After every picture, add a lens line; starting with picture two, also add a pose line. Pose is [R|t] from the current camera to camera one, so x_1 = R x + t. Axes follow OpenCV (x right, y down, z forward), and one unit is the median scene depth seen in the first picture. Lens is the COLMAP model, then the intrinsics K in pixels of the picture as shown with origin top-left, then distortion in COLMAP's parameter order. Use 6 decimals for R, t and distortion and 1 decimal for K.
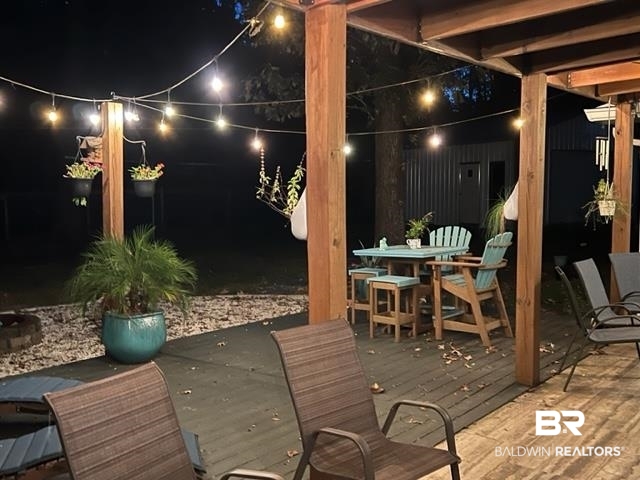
lens RADIAL K [[677.8, 0, 321.4], [0, 677.8, 241.6], [0, 0, 1]] dist [0.042788, 0.000000]
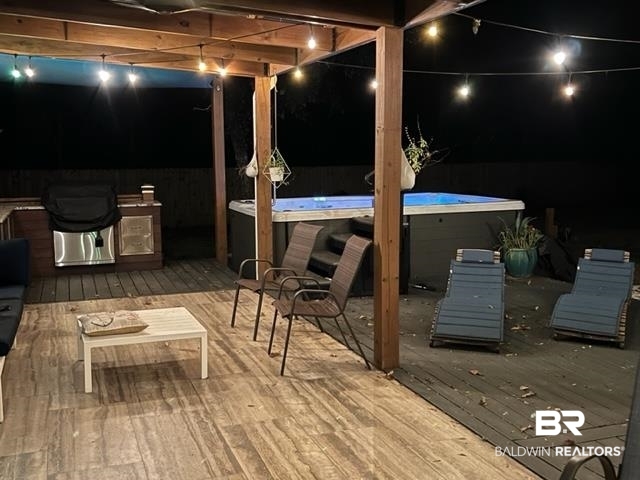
lens RADIAL K [[677.8, 0, 318.9], [0, 677.8, 242.2], [0, 0, 1]] dist [0.042788, 0.000000]
pose [[-0.500222, 0.130880, -0.855949, 0.705507], [-0.054427, 0.981804, 0.181931, -0.080979], [0.864185, 0.137593, -0.483997, 0.834853]]
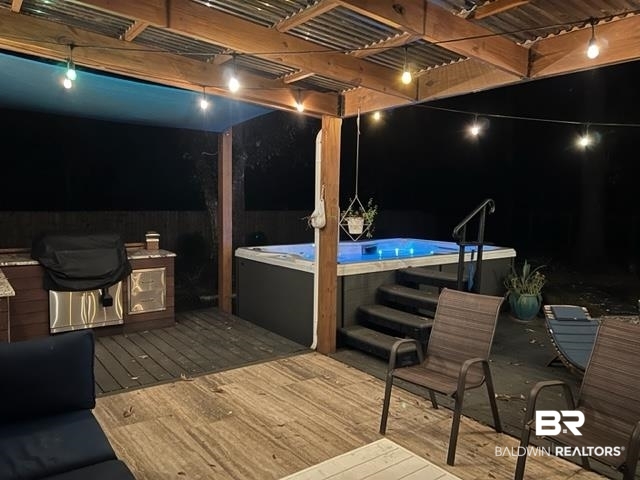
lens RADIAL K [[478.5, 0, 320.2], [0, 478.5, 239.5], [0, 0, 1]] dist [0.037183, -0.034238]
pose [[-0.236465, 0.088816, -0.967572, 0.444185], [-0.089287, 0.989614, 0.112660, -0.035510], [0.967529, 0.113032, -0.226079, 0.294985]]
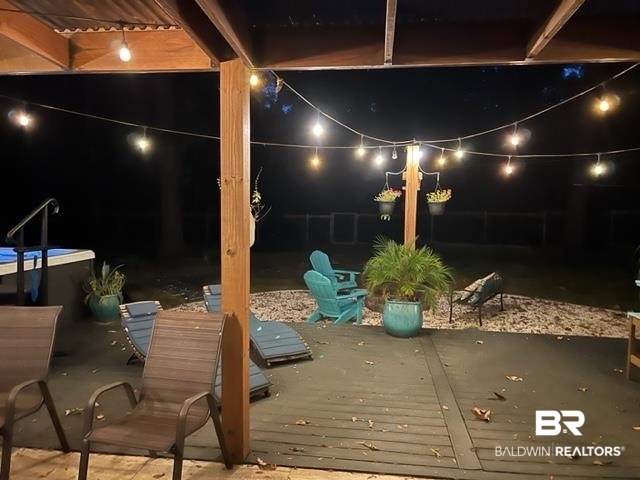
lens RADIAL K [[478.5, 0, 321.0], [0, 478.5, 239.3], [0, 0, 1]] dist [0.037183, -0.034238]
pose [[0.531828, 0.079166, -0.843144, 0.433947], [-0.084438, 0.995617, 0.040222, -0.039474], [0.842632, 0.049803, 0.536181, 0.334462]]
